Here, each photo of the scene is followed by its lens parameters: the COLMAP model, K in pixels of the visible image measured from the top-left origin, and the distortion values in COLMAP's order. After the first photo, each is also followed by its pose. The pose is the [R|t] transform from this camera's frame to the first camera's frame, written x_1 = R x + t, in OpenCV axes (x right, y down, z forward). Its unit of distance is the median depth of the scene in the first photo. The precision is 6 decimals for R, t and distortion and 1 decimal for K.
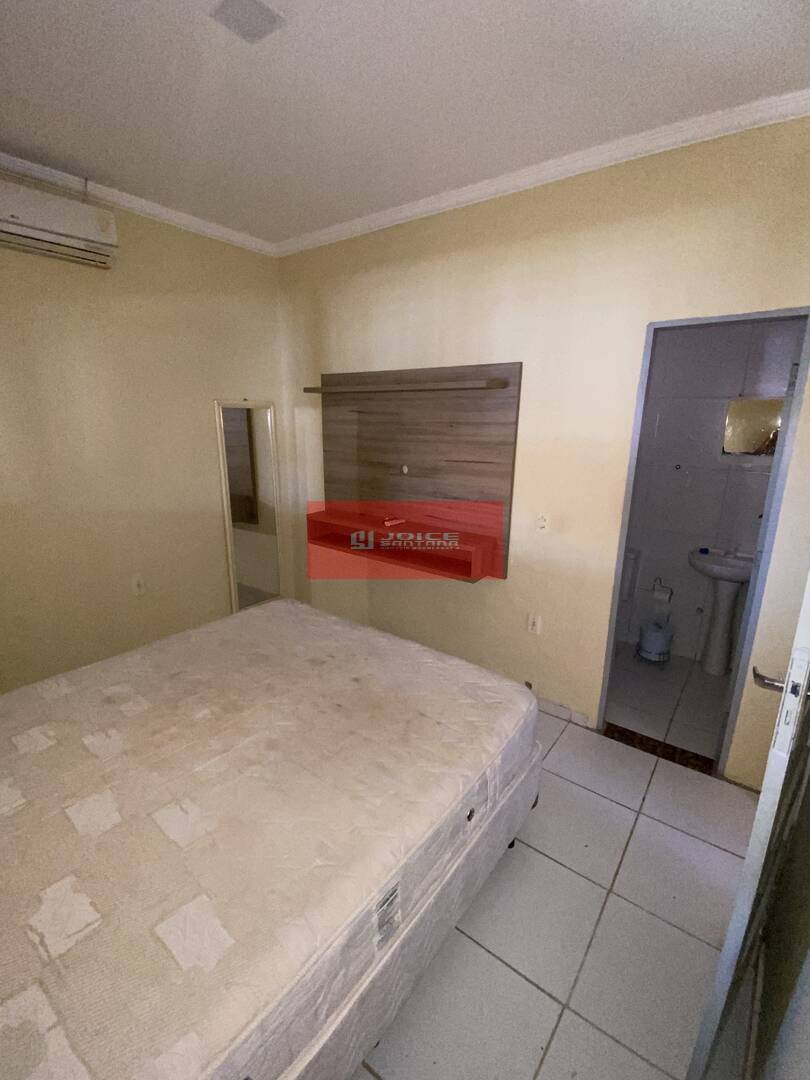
lens RADIAL K [[482.2, 0, 397.6], [0, 482.2, 537.3], [0, 0, 1]] dist [0.022853, -0.022627]
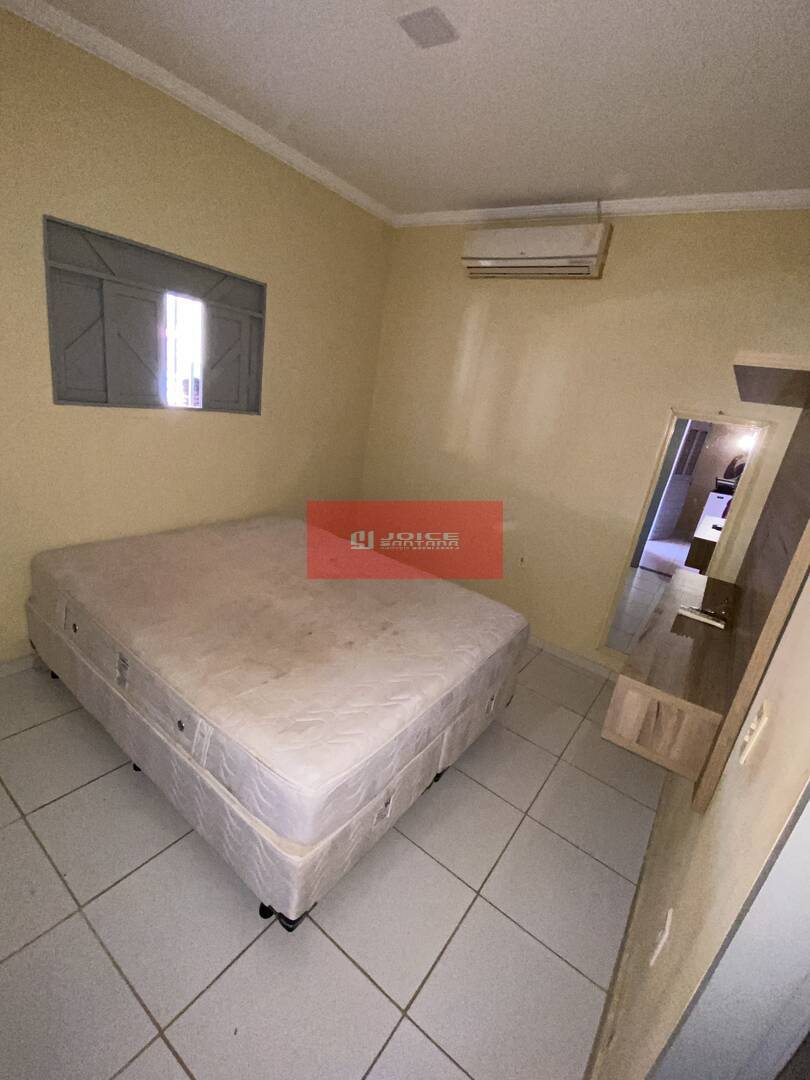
lens RADIAL K [[482.2, 0, 397.6], [0, 482.2, 537.3], [0, 0, 1]] dist [0.022853, -0.022627]
pose [[0.022360, 0.292849, -0.955897, 0.707102], [-0.383616, 0.885460, 0.262296, -0.177567], [0.923222, 0.360832, 0.132141, 0.761156]]
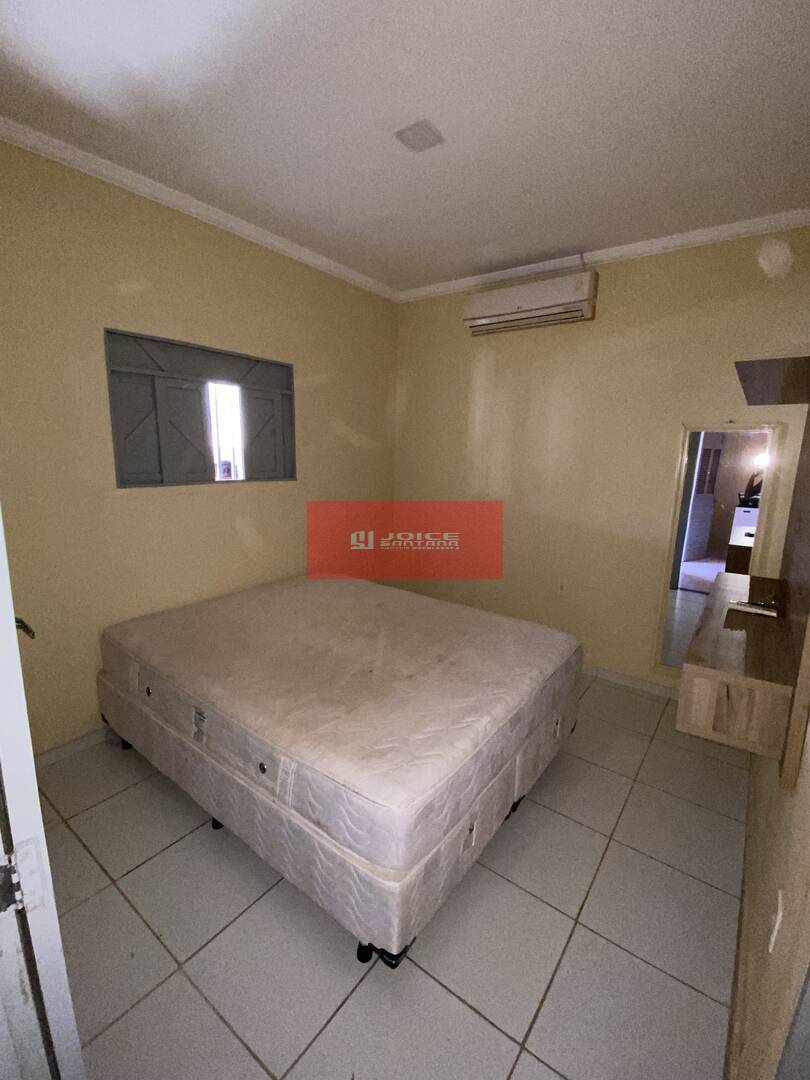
lens RADIAL K [[484.6, 0, 401.4], [0, 484.6, 538.6], [0, 0, 1]] dist [0.019737, -0.021185]
pose [[0.011918, 0.167714, -0.985764, 0.772707], [-0.266211, 0.950787, 0.158544, -0.127406], [0.963841, 0.260532, 0.055979, 0.731609]]
